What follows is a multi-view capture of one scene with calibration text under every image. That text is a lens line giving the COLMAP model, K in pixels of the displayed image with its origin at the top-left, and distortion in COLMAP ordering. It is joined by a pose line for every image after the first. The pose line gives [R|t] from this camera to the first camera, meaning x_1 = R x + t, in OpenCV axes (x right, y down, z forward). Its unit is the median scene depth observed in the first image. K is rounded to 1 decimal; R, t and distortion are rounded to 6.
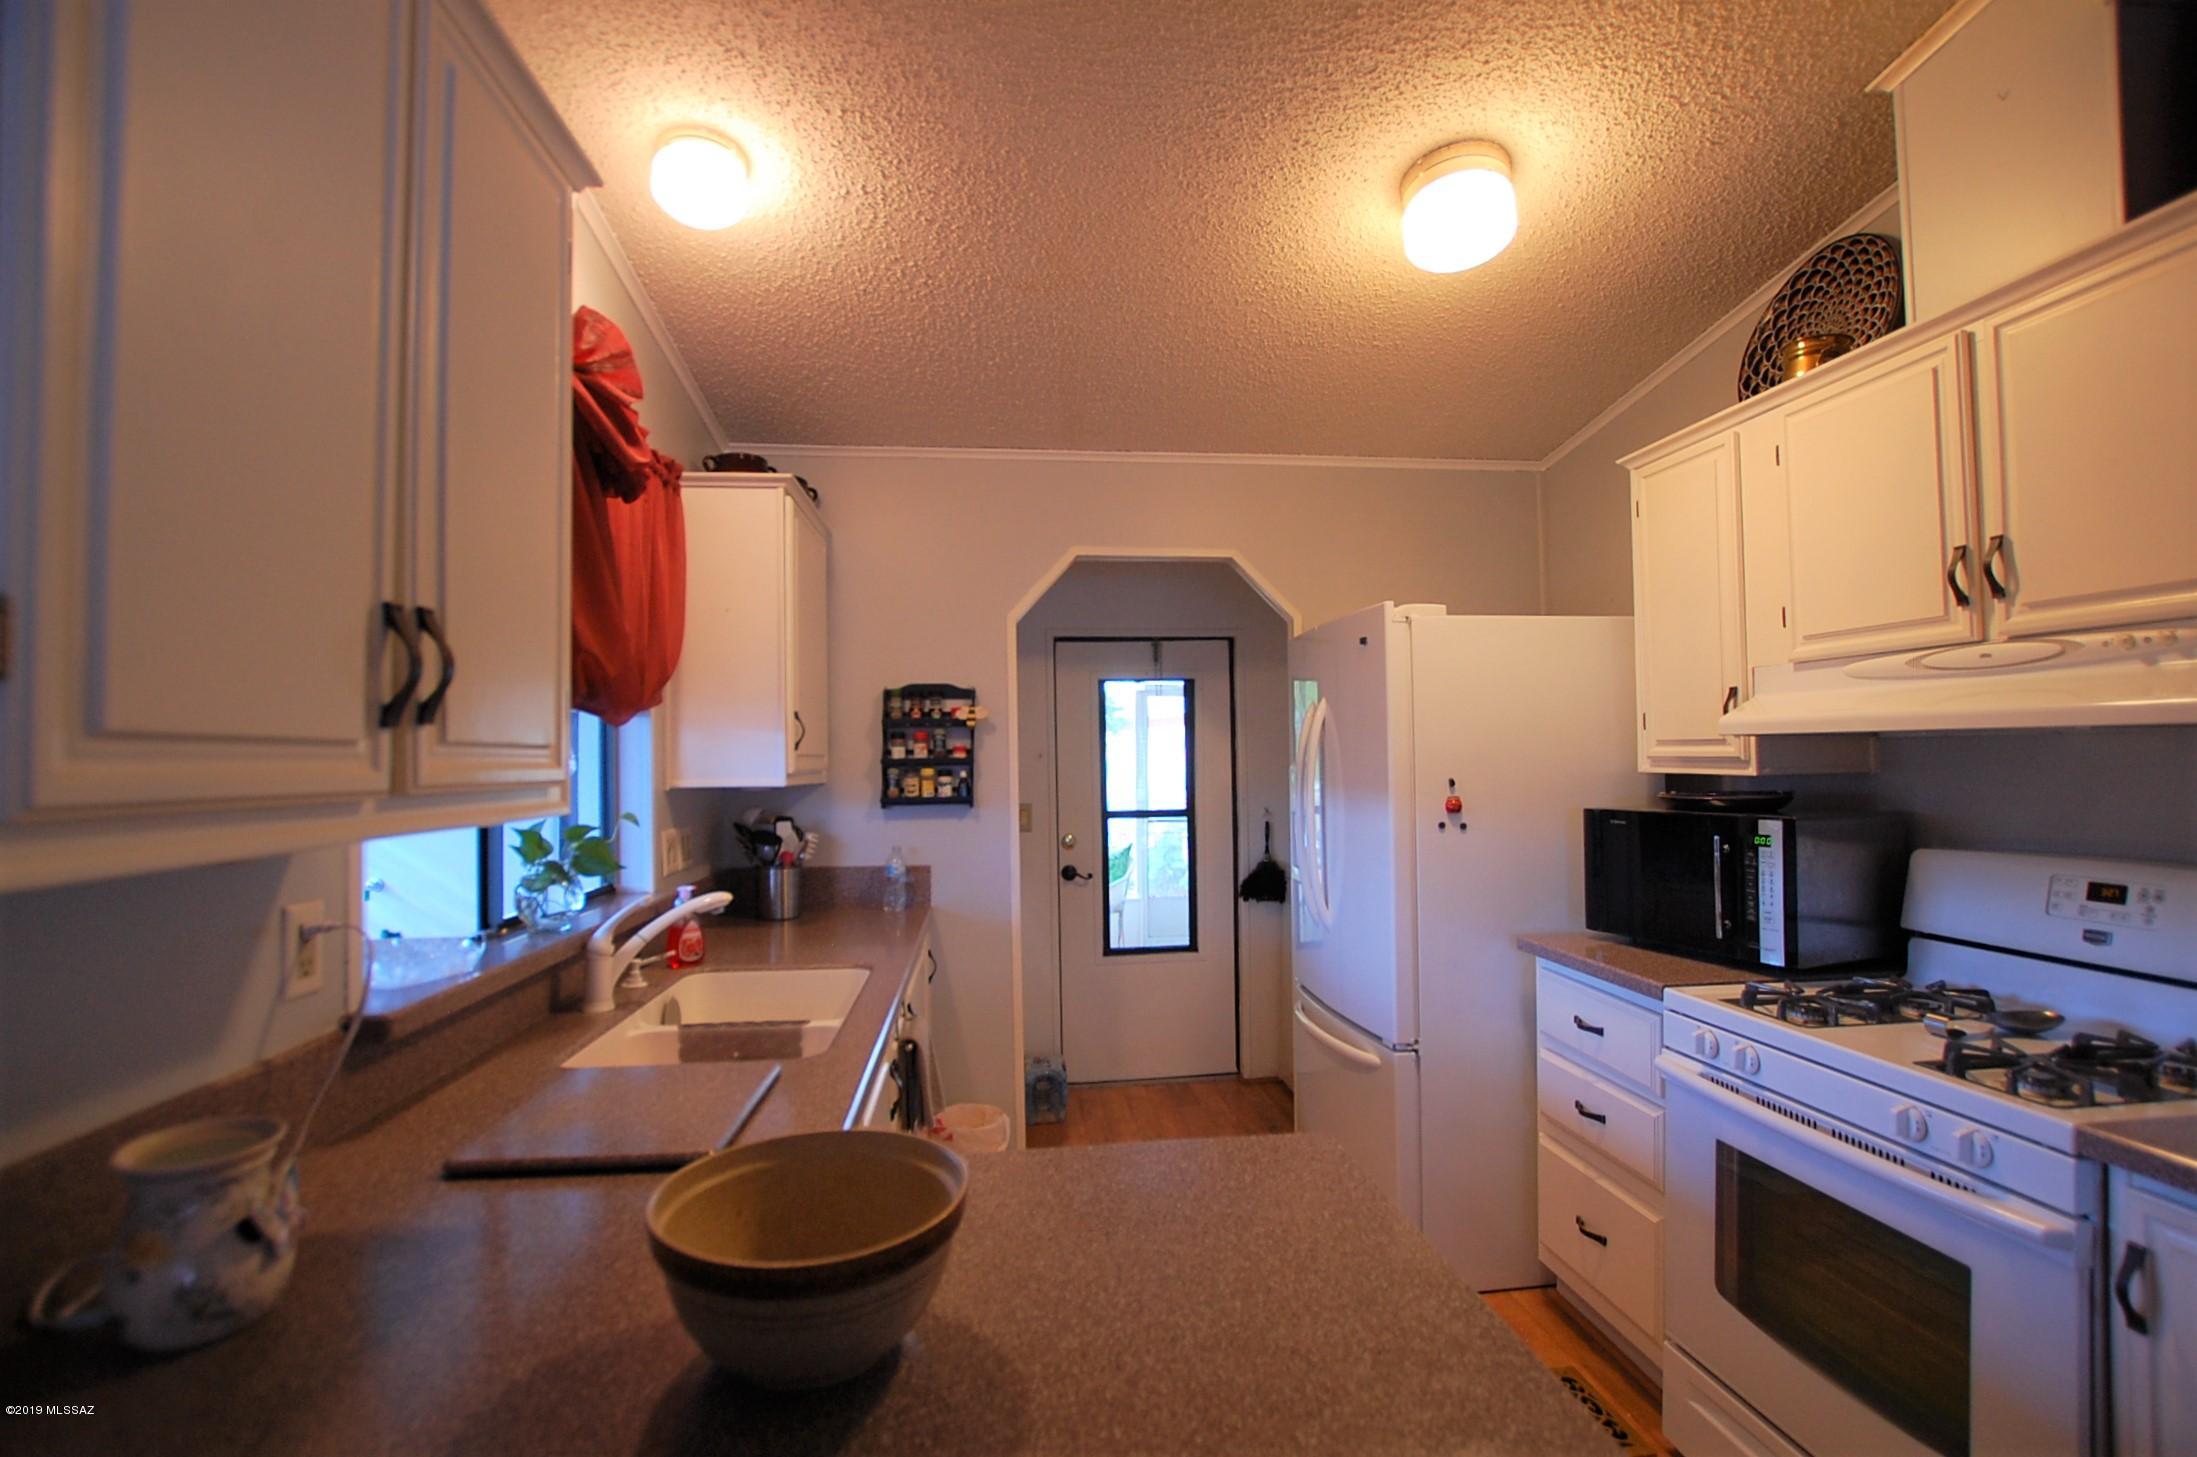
lens RADIAL K [[991.4, 0, 1102.1], [0, 991.4, 736.1], [0, 0, 1]] dist [-0.028898, 0.001554]
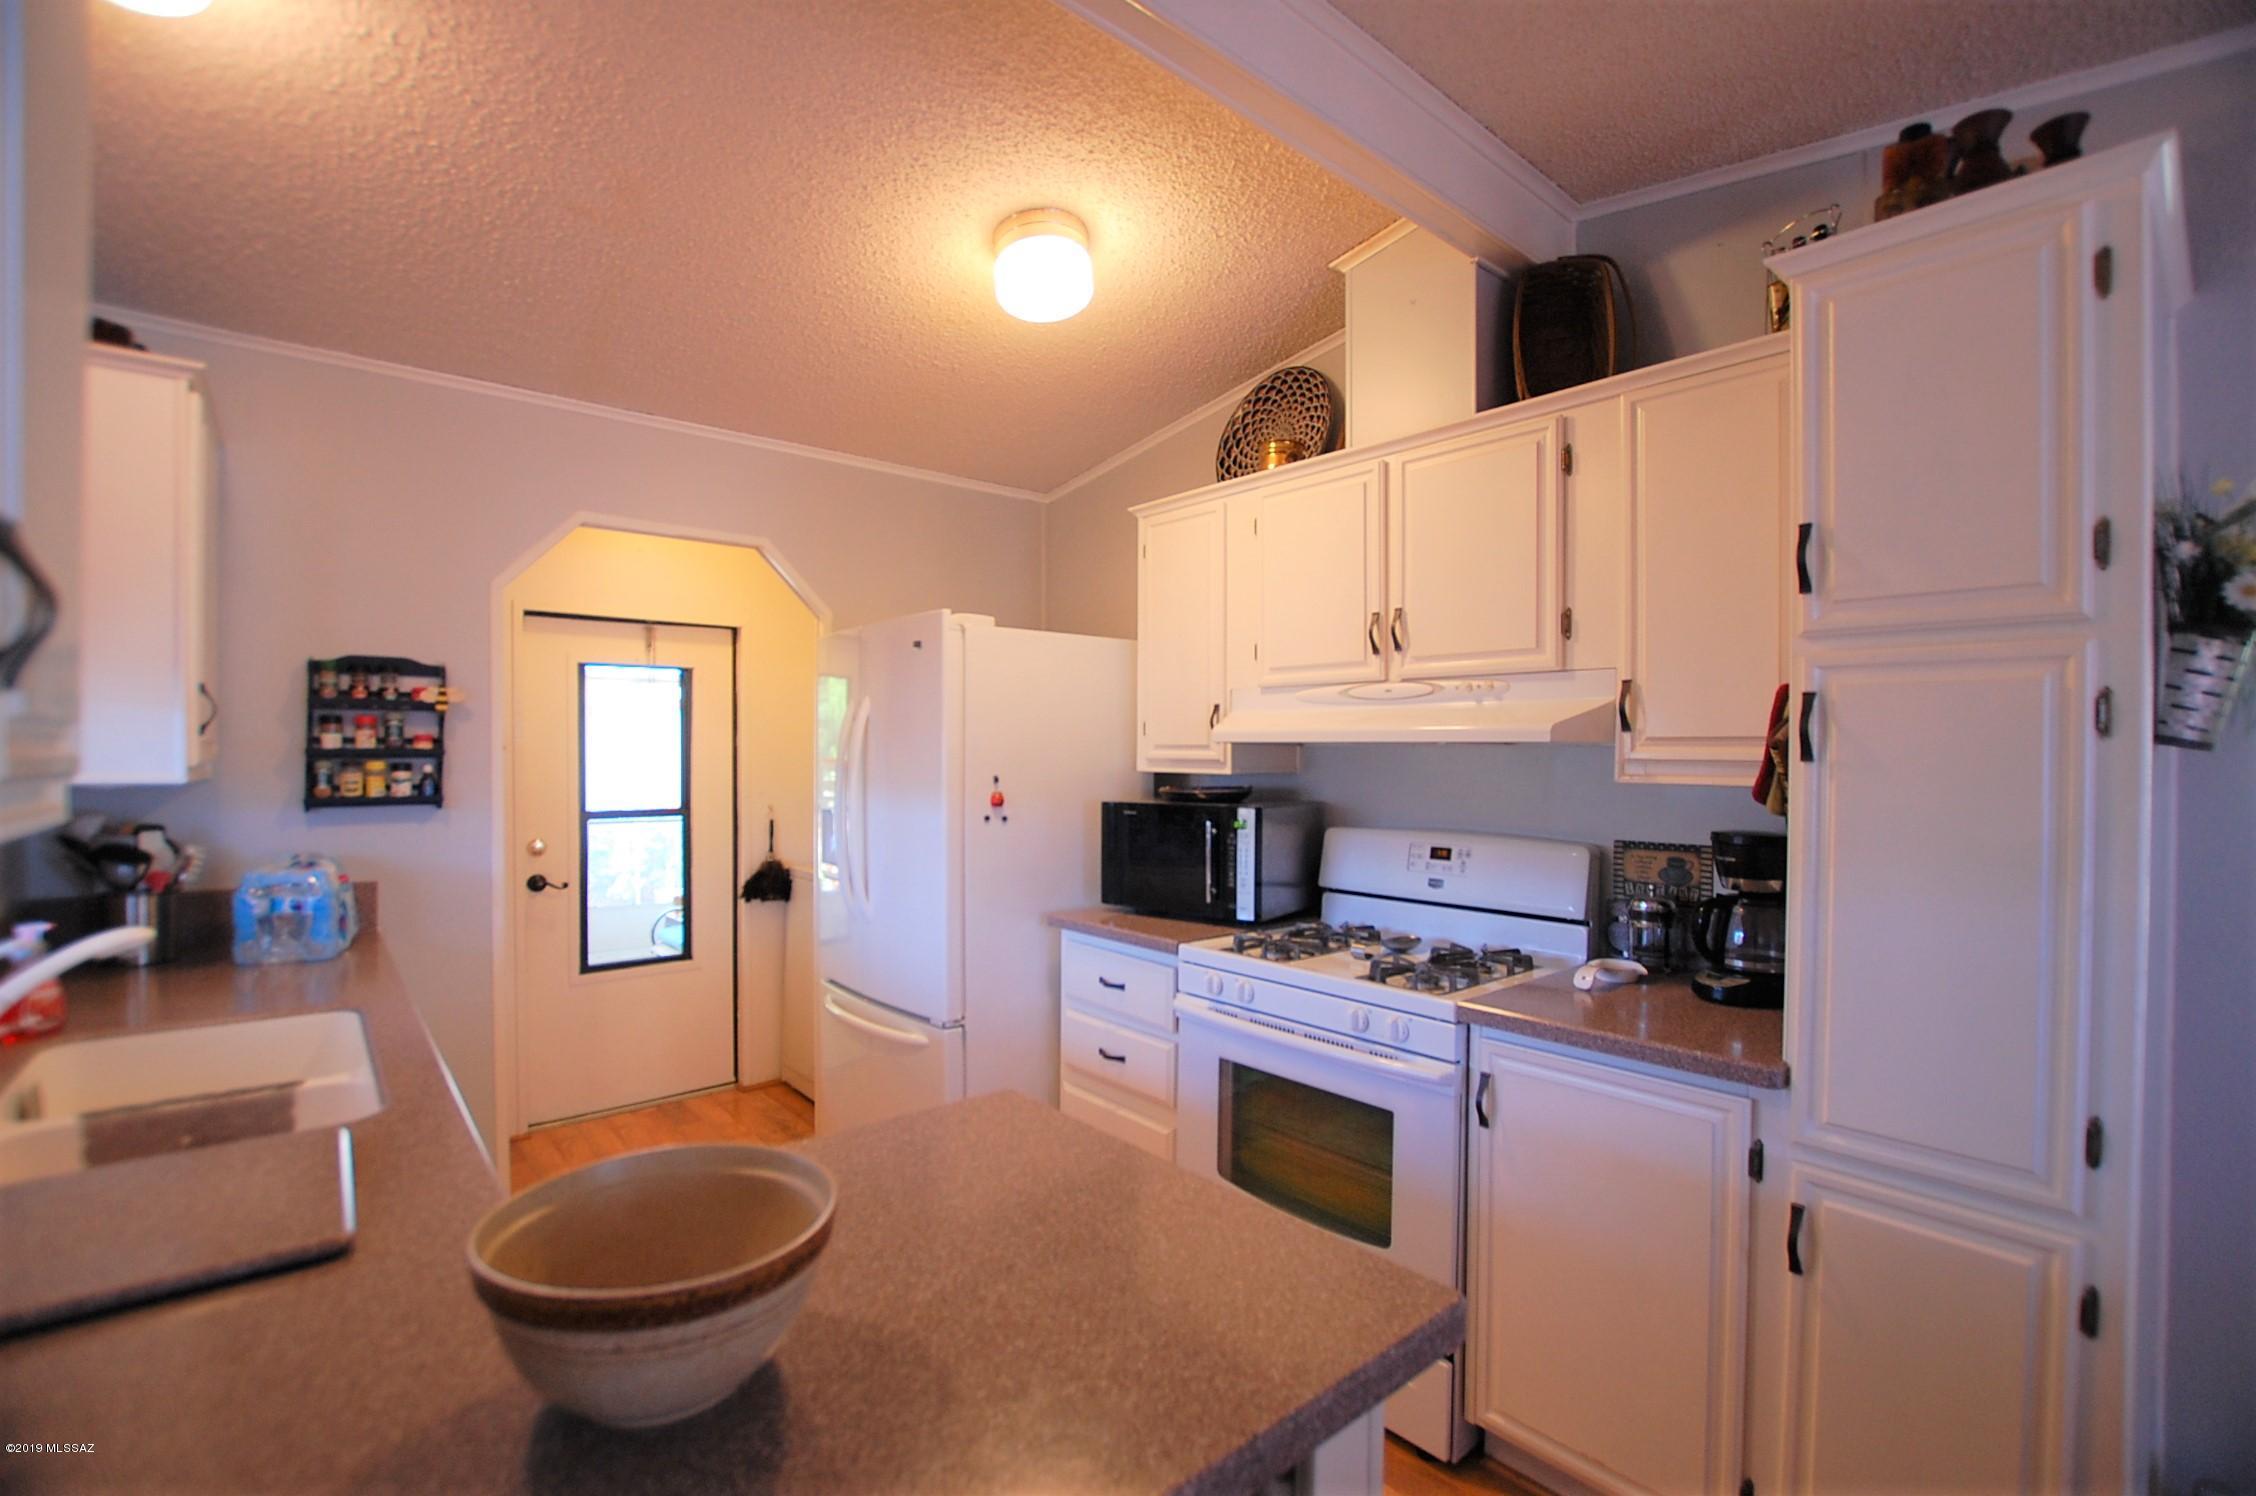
lens RADIAL K [[992.2, 0, 1134.8], [0, 992.2, 754.2], [0, 0, 1]] dist [-0.029047, 0.001377]
pose [[0.827216, 0.014743, 0.561690, -0.140210], [-0.026094, 0.999585, 0.012192, 0.001479], [-0.561277, -0.024742, 0.827258, -0.002321]]
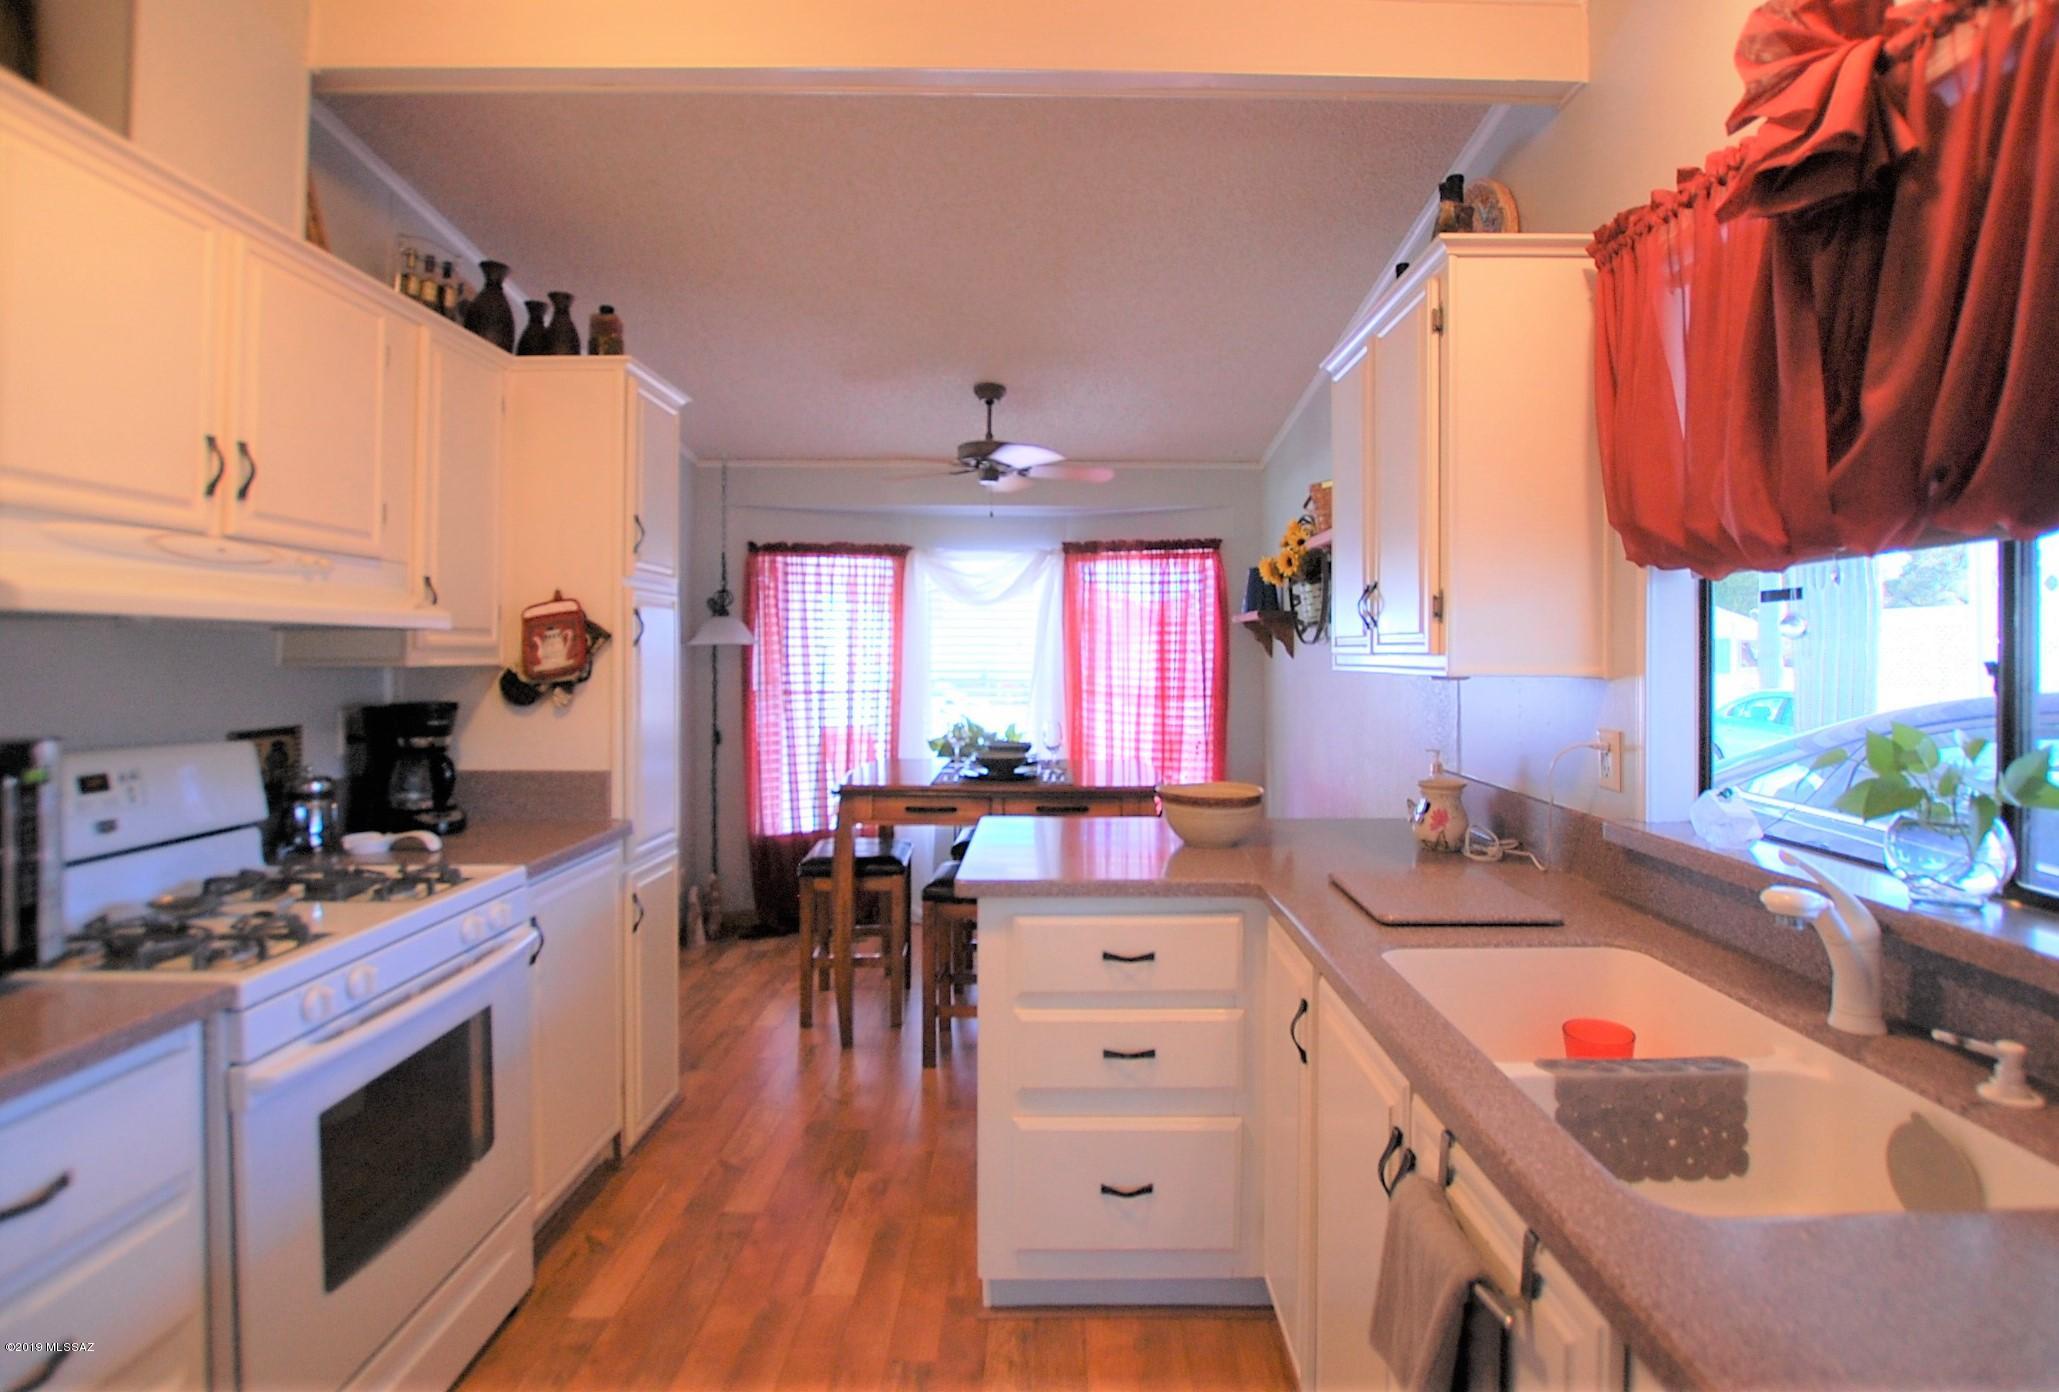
lens RADIAL K [[1009.5, 0, 1035.7], [0, 1009.5, 655.3], [0, 0, 1]] dist [-0.025116, -0.000001]
pose [[-0.991106, 0.008665, 0.132793, -0.053847], [0.006085, 0.999785, -0.019825, 0.035007], [-0.132936, -0.018841, -0.990946, 1.232763]]
